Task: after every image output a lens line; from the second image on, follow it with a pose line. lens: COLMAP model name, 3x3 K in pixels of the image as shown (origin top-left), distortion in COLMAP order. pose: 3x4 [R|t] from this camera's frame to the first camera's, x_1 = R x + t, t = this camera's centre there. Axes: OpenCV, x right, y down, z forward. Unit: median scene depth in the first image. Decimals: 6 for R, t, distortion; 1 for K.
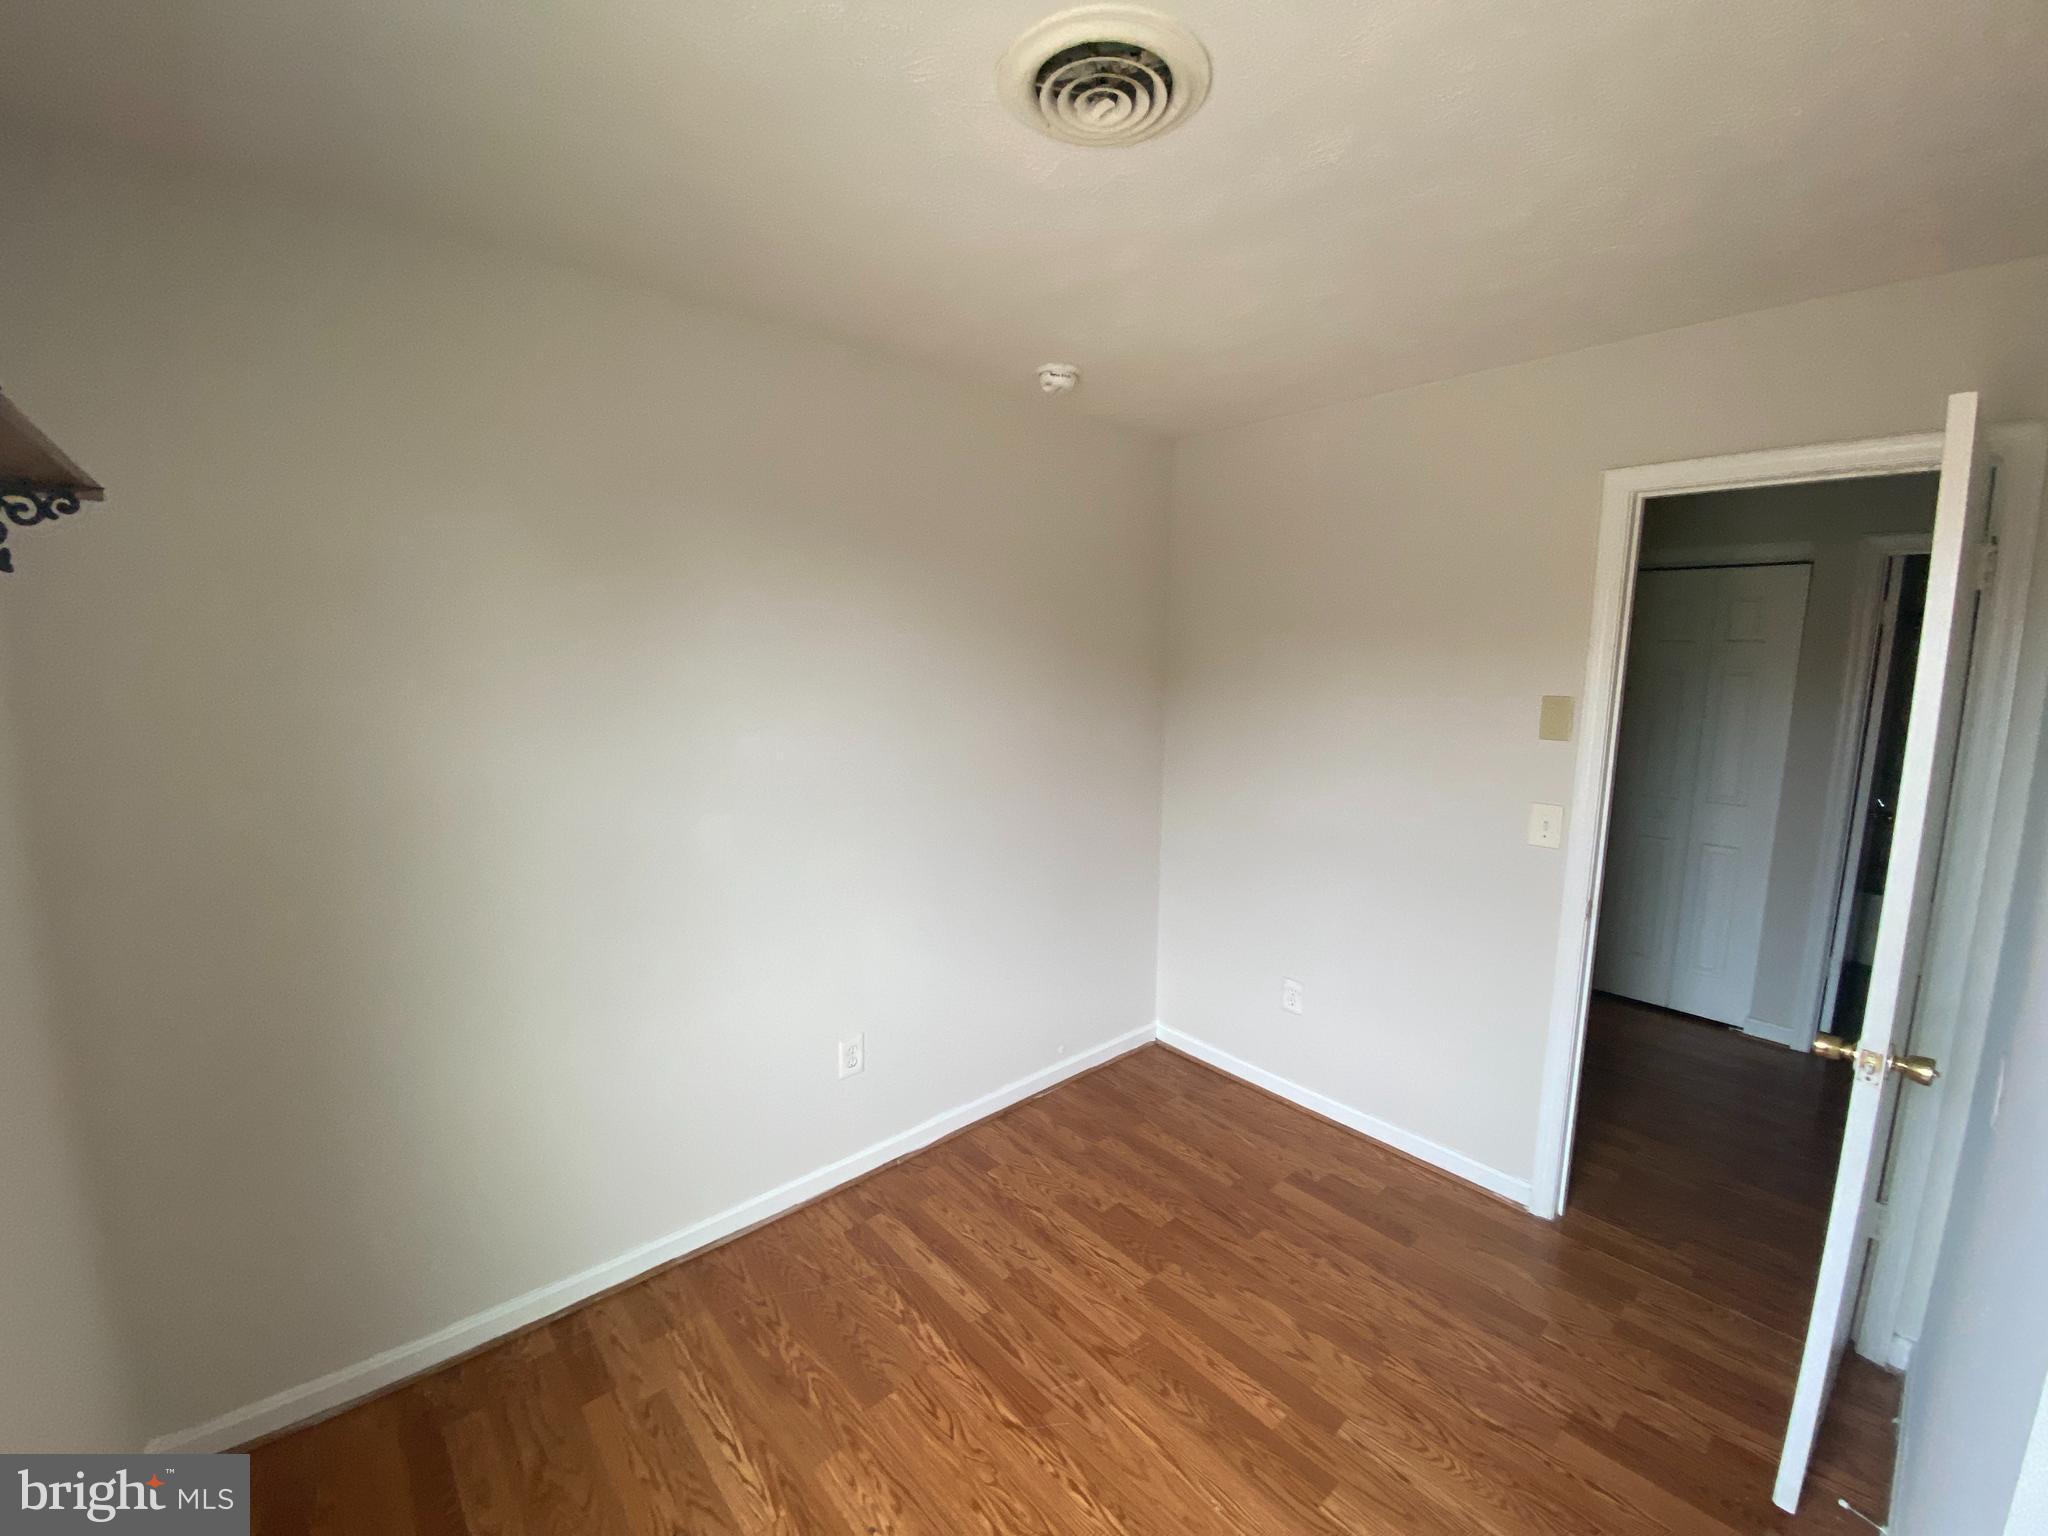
lens RADIAL K [[845.6, 0, 1017.1], [0, 845.6, 773.4], [0, 0, 1]] dist [0.018433, -0.015264]
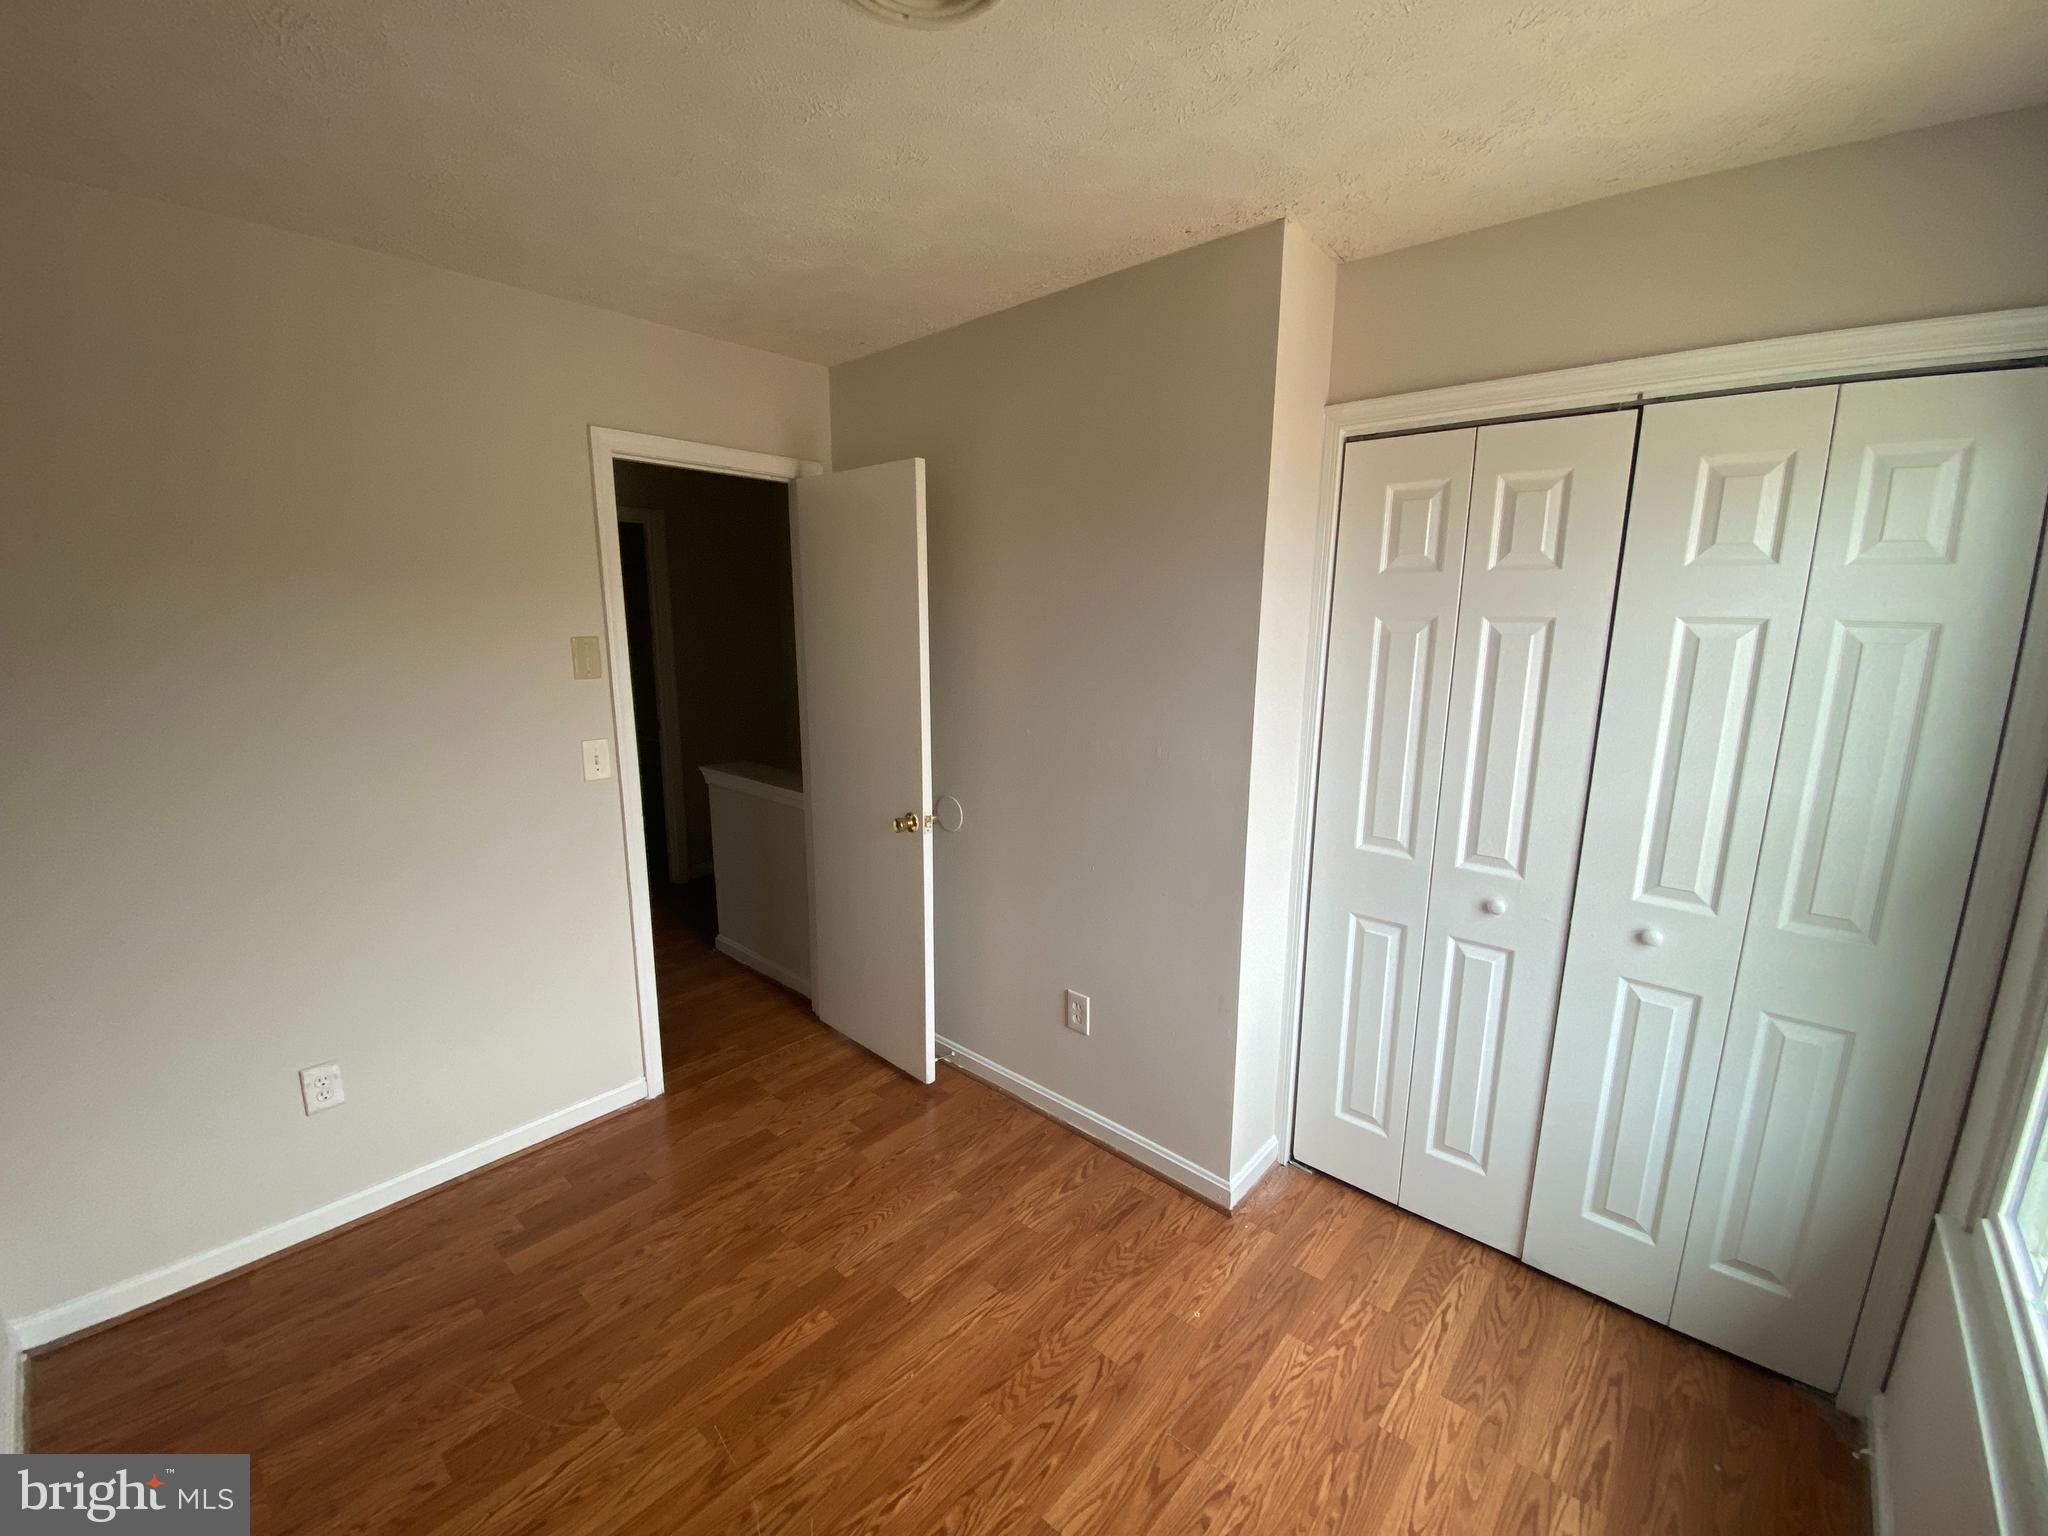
lens RADIAL K [[853.5, 0, 1028.8], [0, 853.5, 774.5], [0, 0, 1]] dist [0.046181, -0.026532]
pose [[-0.116612, -0.211305, 0.970439, -0.579394], [0.133303, 0.964934, 0.226124, -0.108401], [-0.984191, 0.155731, -0.084355, 0.659841]]
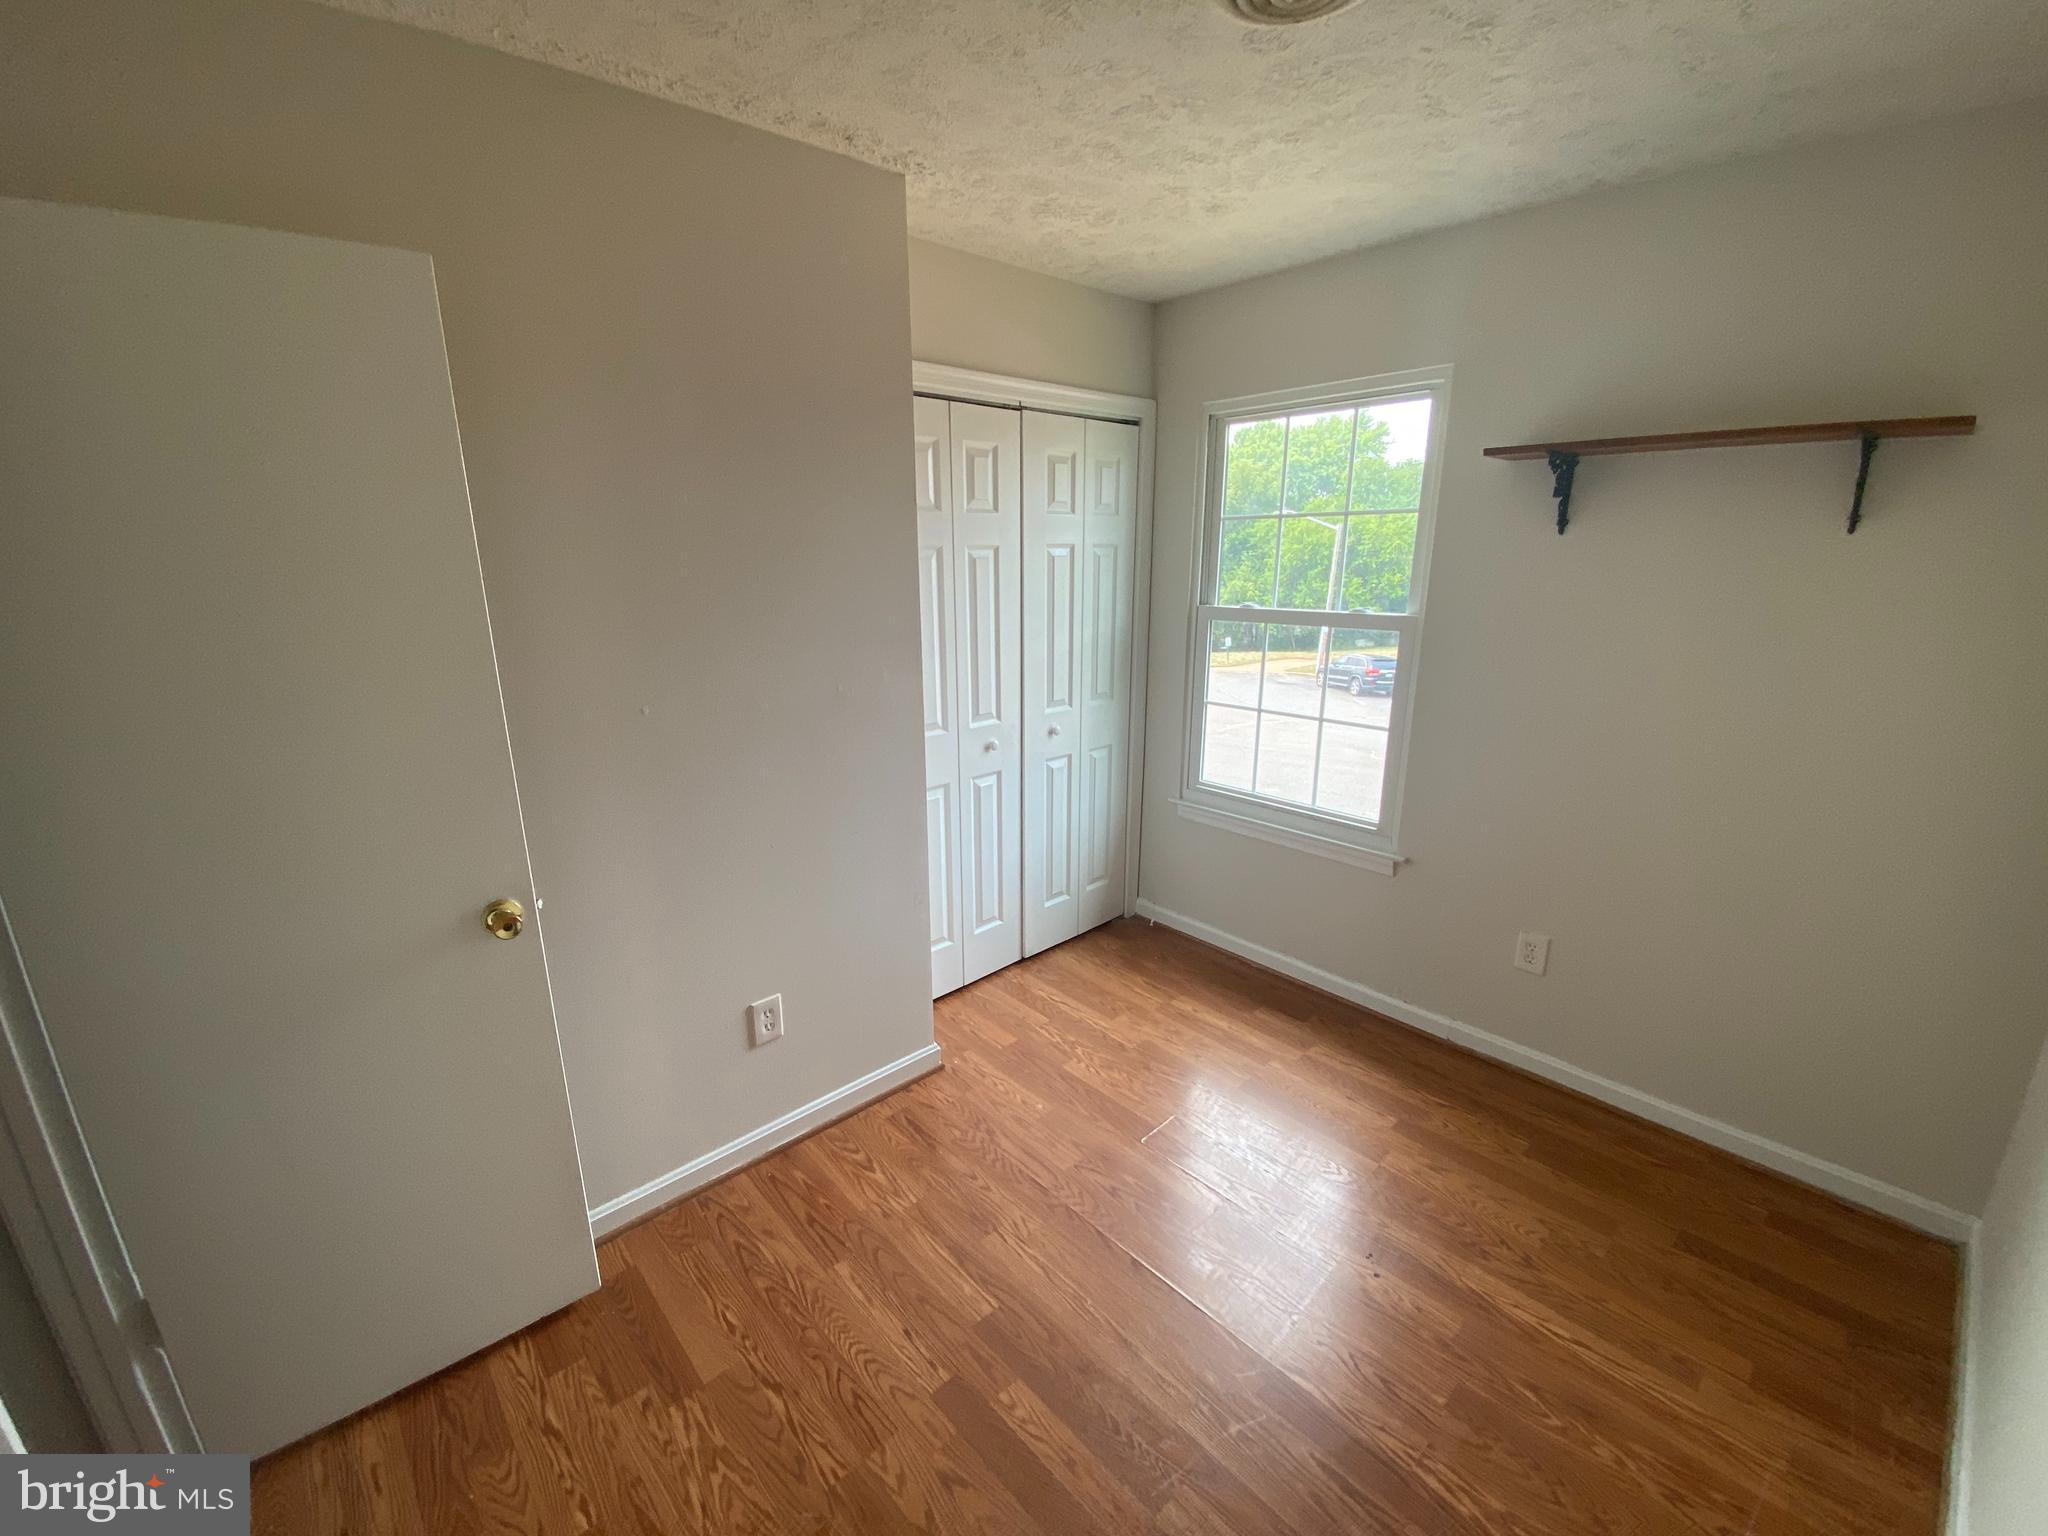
lens RADIAL K [[839.4, 0, 1019.8], [0, 839.4, 778.5], [0, 0, 1]] dist [0.030275, -0.024009]
pose [[-0.999806, -0.004408, -0.019218, 0.282794], [-0.011730, 0.916408, 0.400074, -0.184304], [0.015848, 0.400221, -0.916281, 1.409017]]
